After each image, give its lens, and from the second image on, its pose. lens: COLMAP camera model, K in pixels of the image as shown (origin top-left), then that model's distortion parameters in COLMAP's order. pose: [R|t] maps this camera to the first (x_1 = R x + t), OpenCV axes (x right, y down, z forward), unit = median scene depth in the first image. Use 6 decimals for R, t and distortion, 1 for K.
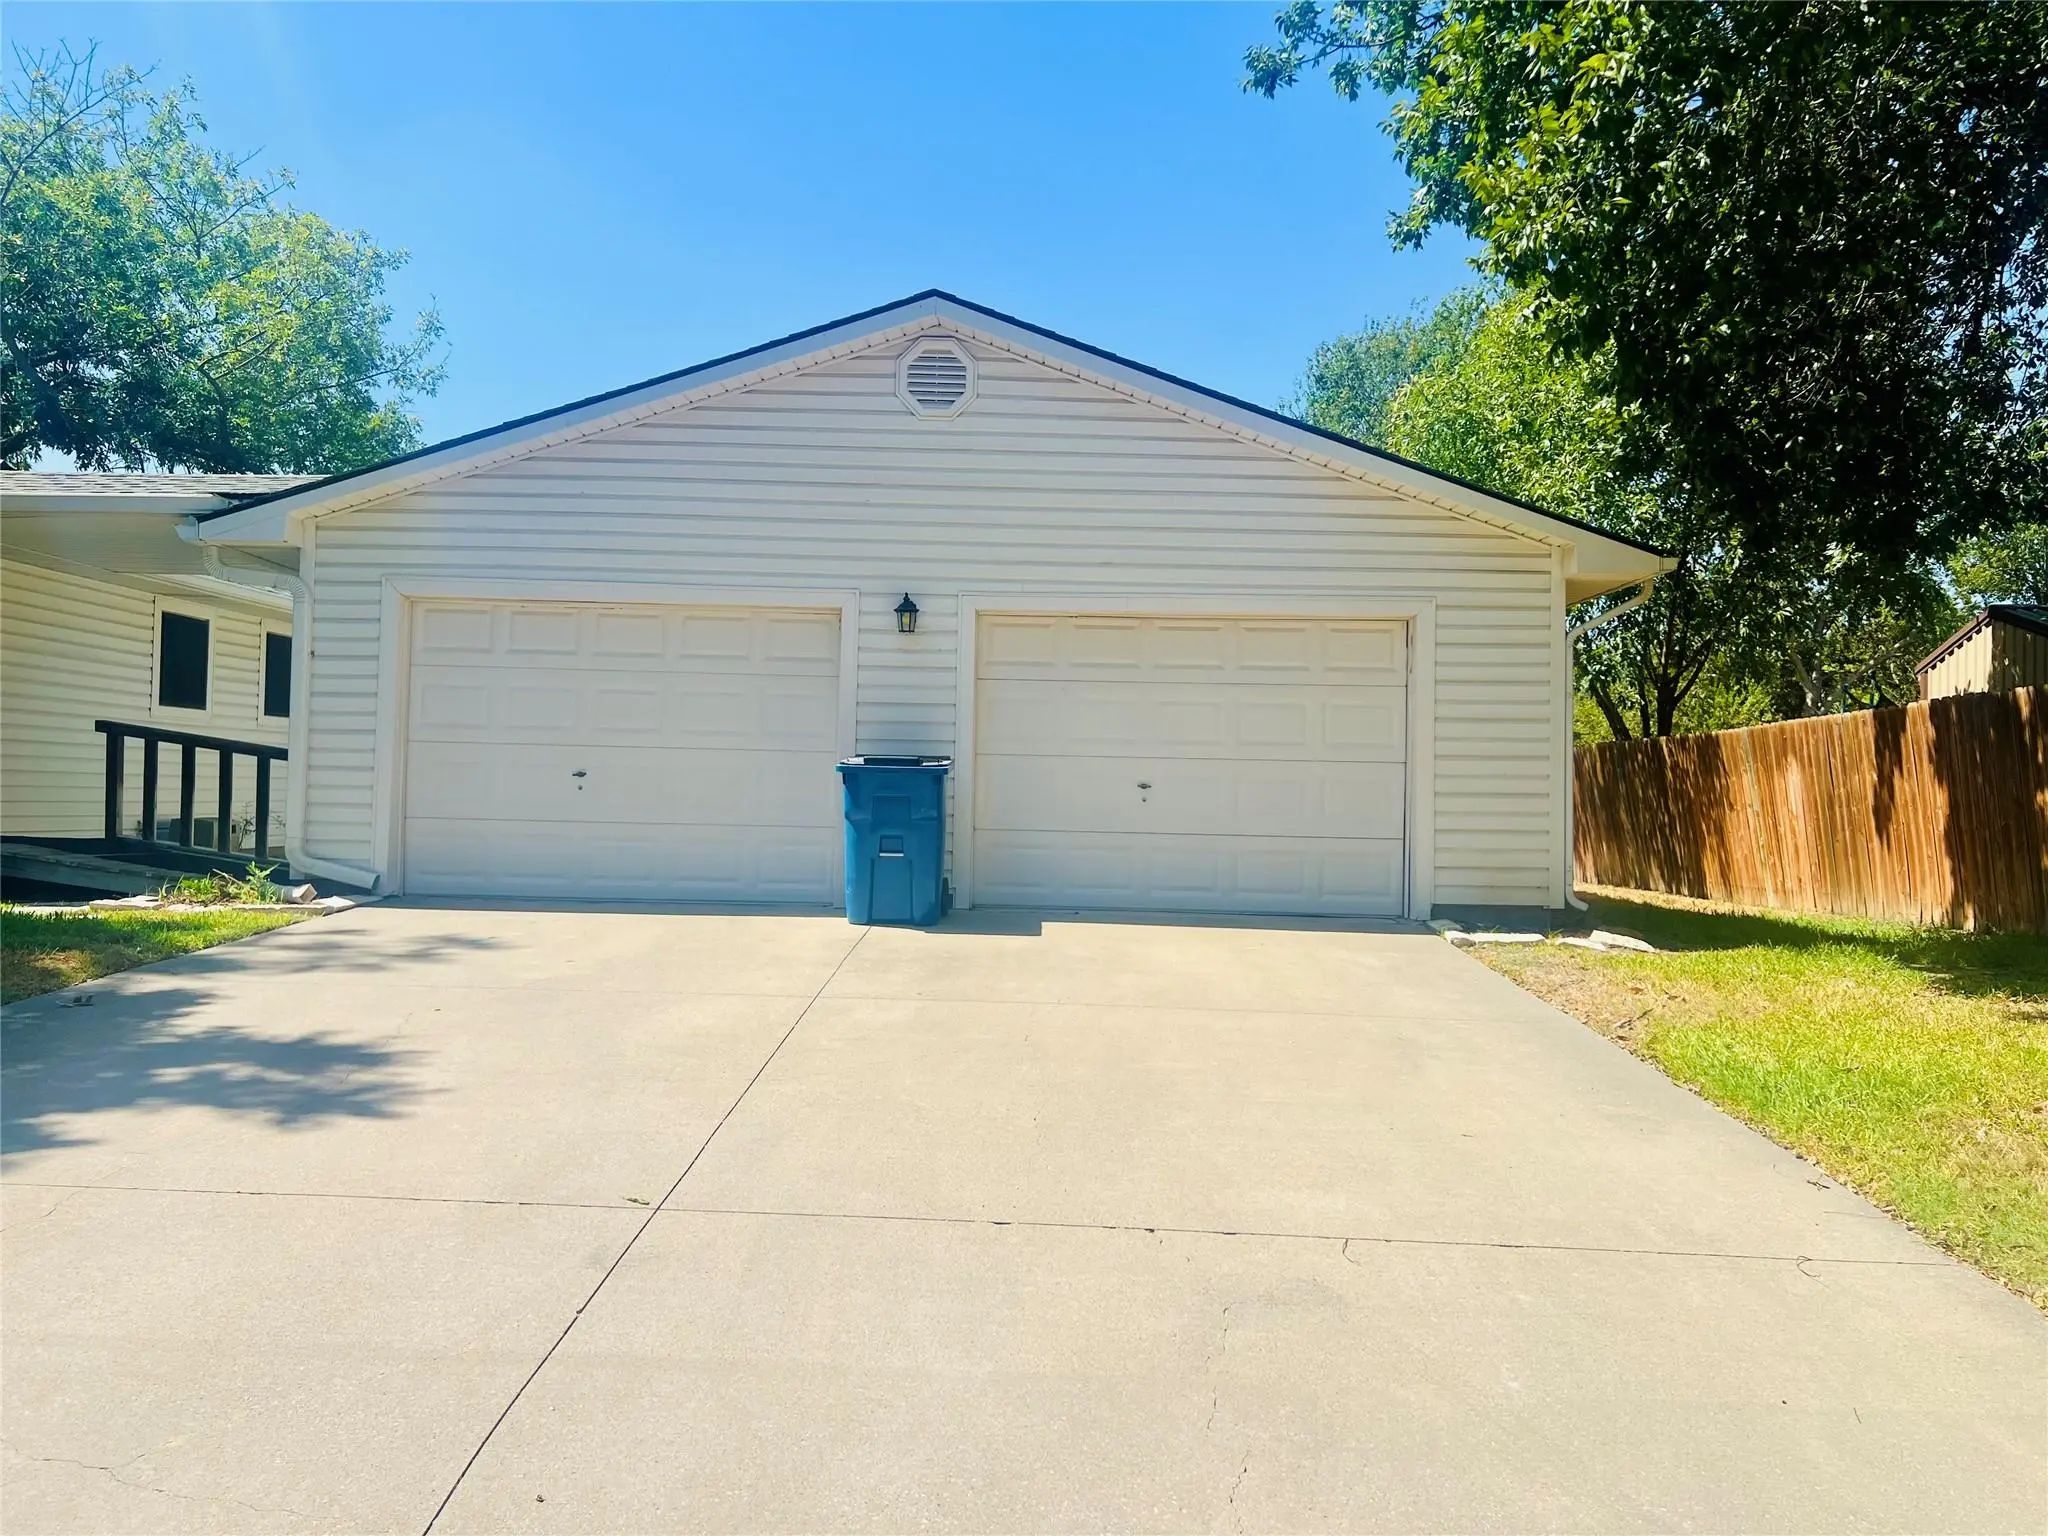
lens RADIAL K [[1538.3, 0, 1017.1], [0, 1538.3, 767.8], [0, 0, 1]] dist [0.010527, -0.009411]
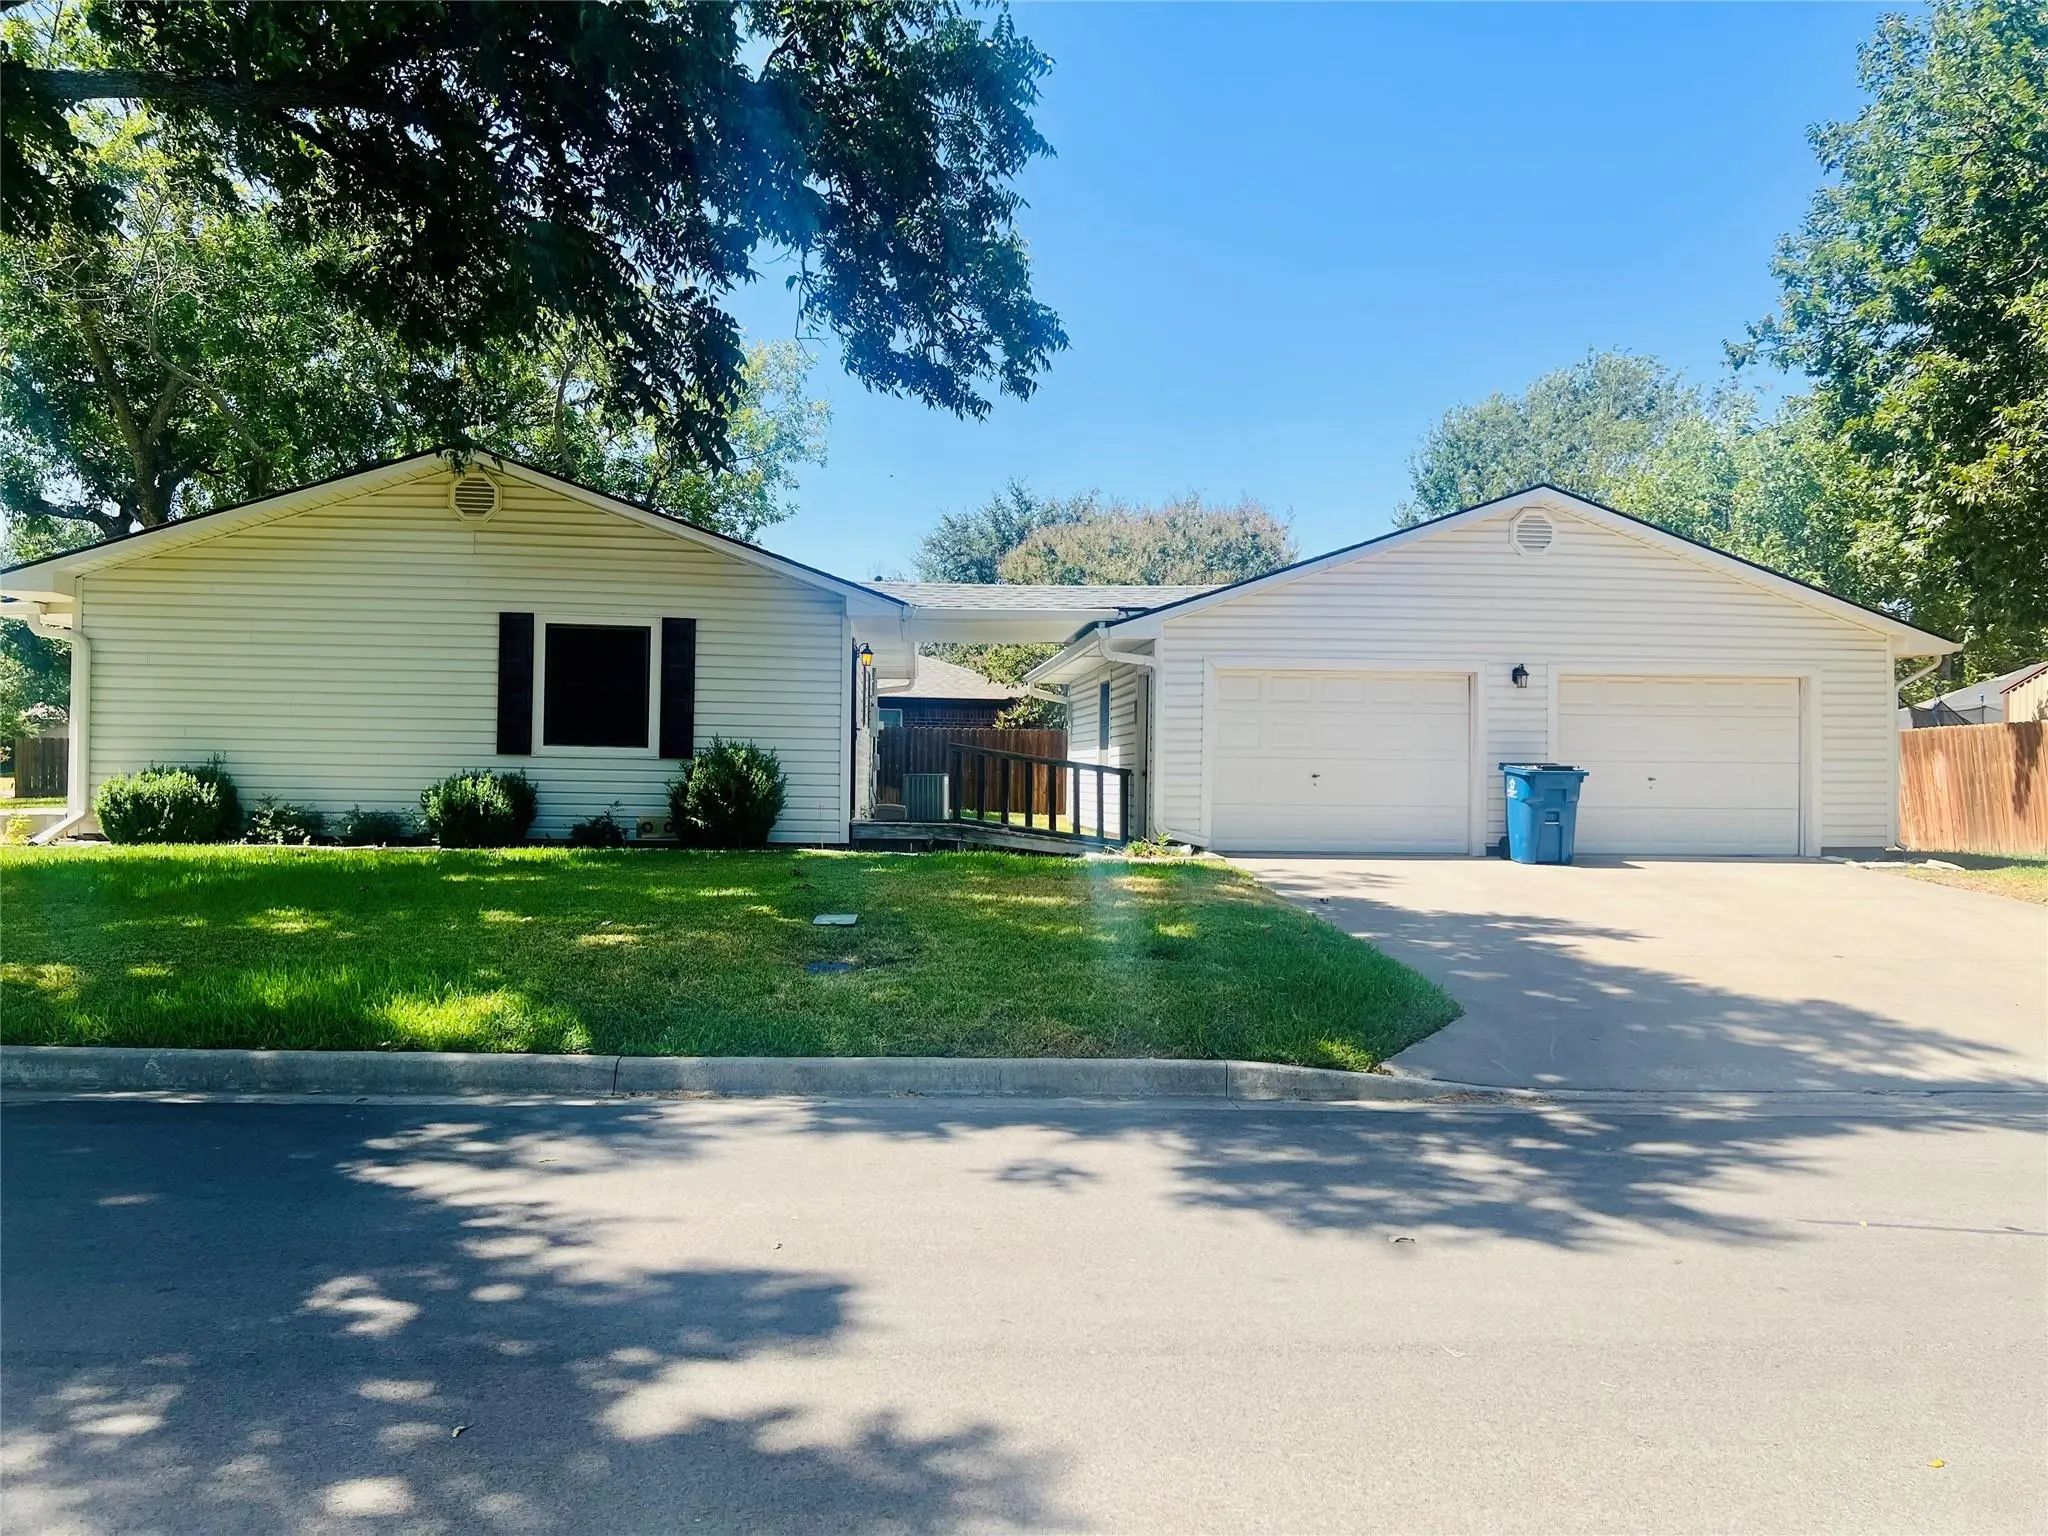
lens RADIAL K [[1538.3, 0, 1030.4], [0, 1538.3, 771.0], [0, 0, 1]] dist [0.010527, -0.009411]
pose [[0.993504, -0.013953, 0.112938, -0.776035], [0.011749, 0.999728, 0.020149, -0.038651], [-0.113189, -0.018692, 0.993398, -0.577852]]
